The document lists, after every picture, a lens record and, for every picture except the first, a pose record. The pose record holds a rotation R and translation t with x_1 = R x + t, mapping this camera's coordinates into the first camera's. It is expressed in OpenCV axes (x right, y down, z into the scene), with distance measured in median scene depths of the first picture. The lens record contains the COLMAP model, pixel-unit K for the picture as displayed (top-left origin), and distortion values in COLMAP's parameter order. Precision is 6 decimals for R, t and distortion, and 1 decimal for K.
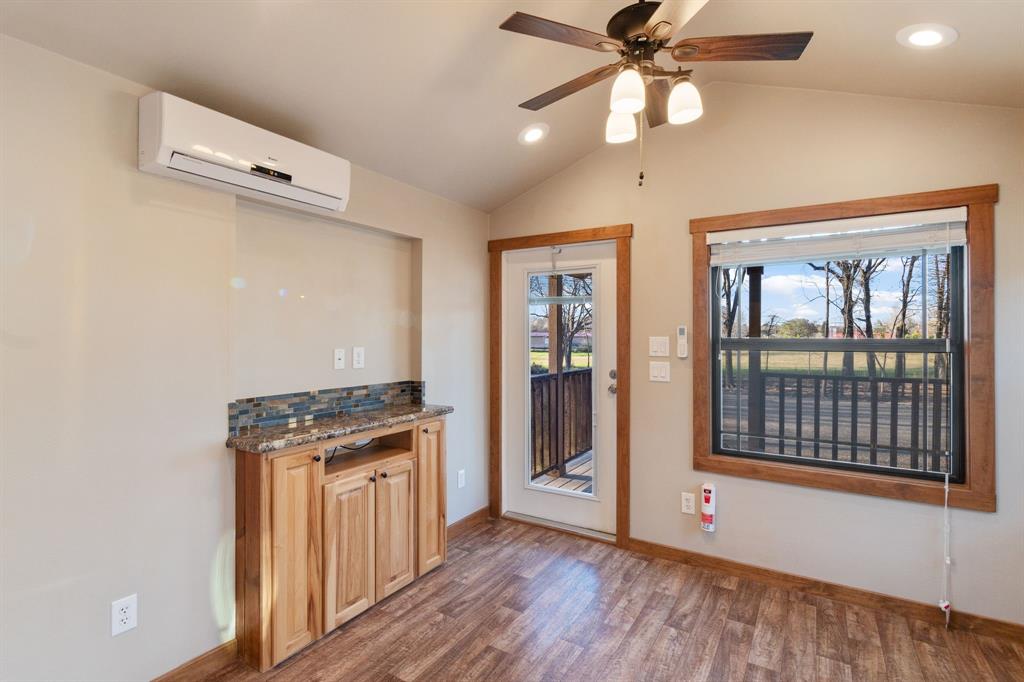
lens RADIAL K [[473.3, 0, 523.3], [0, 473.3, 332.2], [0, 0, 1]] dist [-0.000614, -0.000212]
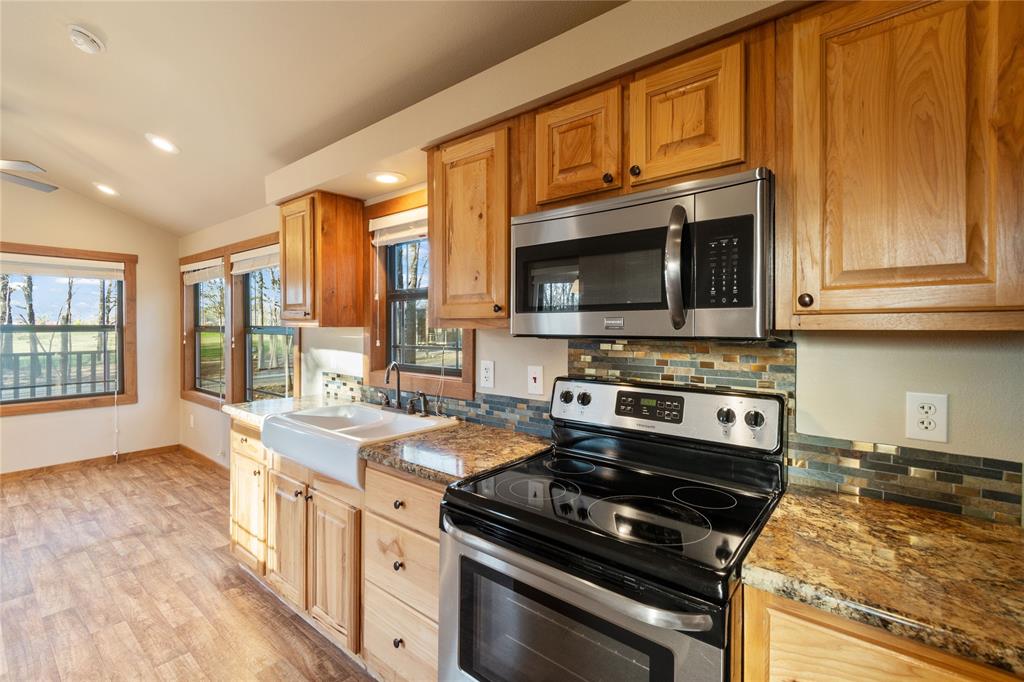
lens RADIAL K [[473.3, 0, 523.3], [0, 473.3, 332.2], [0, 0, 1]] dist [-0.000614, -0.000212]
pose [[0.115641, -0.015868, 0.993164, -0.971964], [-0.007597, 0.999829, 0.016859, -0.000880], [-0.993262, -0.009494, 0.115500, -1.031231]]
